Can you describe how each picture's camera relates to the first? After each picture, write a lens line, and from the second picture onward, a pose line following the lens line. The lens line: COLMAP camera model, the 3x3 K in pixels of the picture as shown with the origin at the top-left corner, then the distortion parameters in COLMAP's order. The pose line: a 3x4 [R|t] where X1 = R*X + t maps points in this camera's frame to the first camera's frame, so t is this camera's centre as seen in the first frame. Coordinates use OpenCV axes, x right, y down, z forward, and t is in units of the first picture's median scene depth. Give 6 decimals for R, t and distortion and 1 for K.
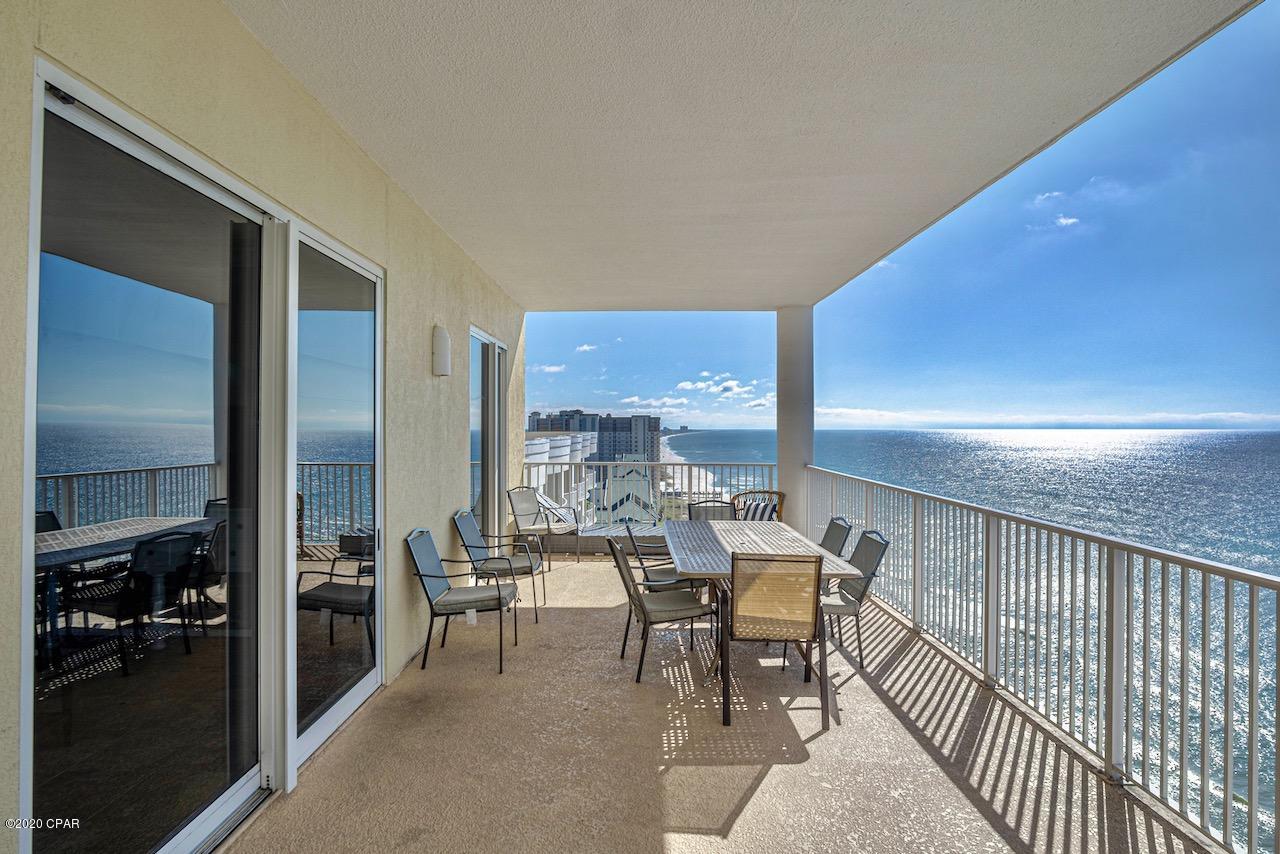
lens RADIAL K [[684.8, 0, 629.1], [0, 684.8, 430.3], [0, 0, 1]] dist [-0.028619, 0.001038]
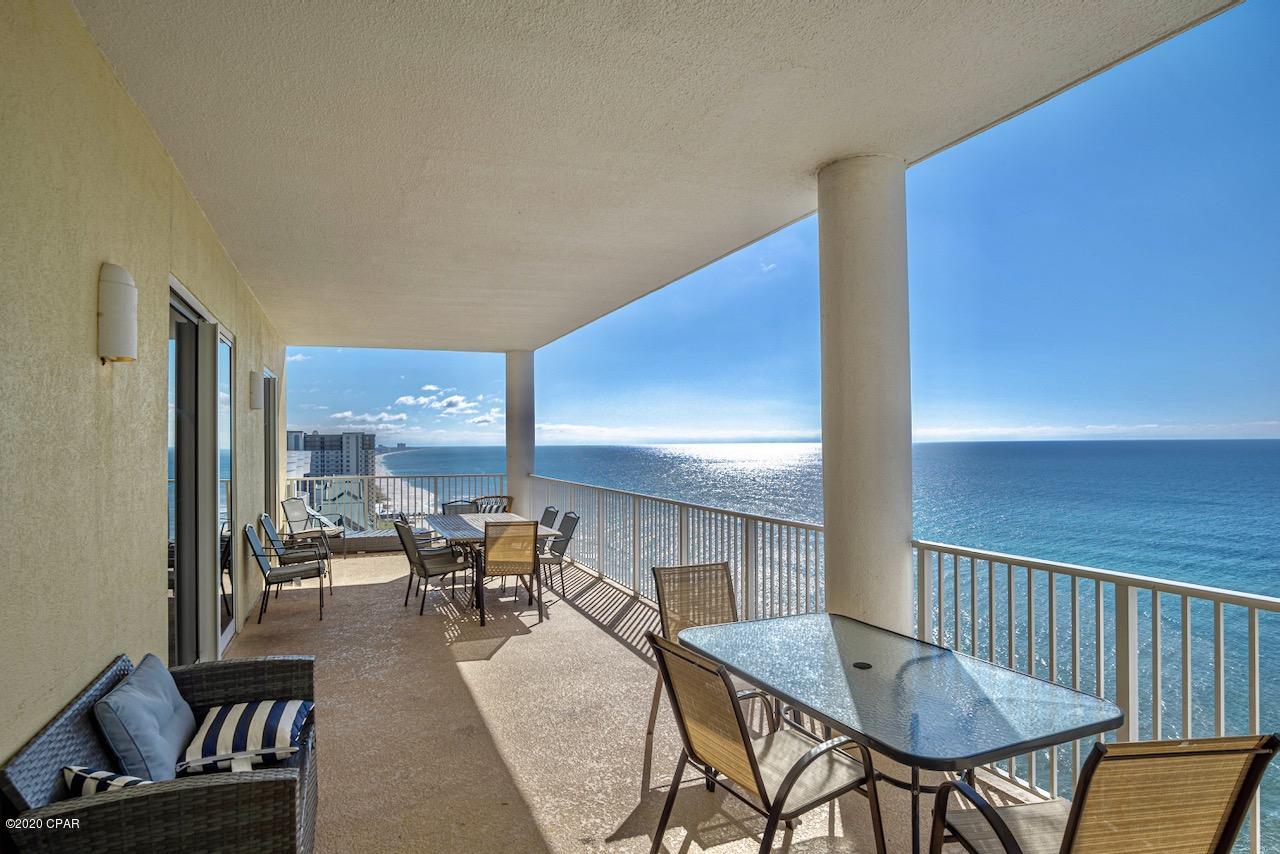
lens RADIAL K [[684.8, 0, 629.1], [0, 684.8, 430.3], [0, 0, 1]] dist [-0.028619, 0.001038]
pose [[0.922261, -0.001233, 0.386565, -0.131605], [0.010238, 0.999722, -0.021237, -0.003998], [-0.386431, 0.023543, 0.922018, -0.528312]]
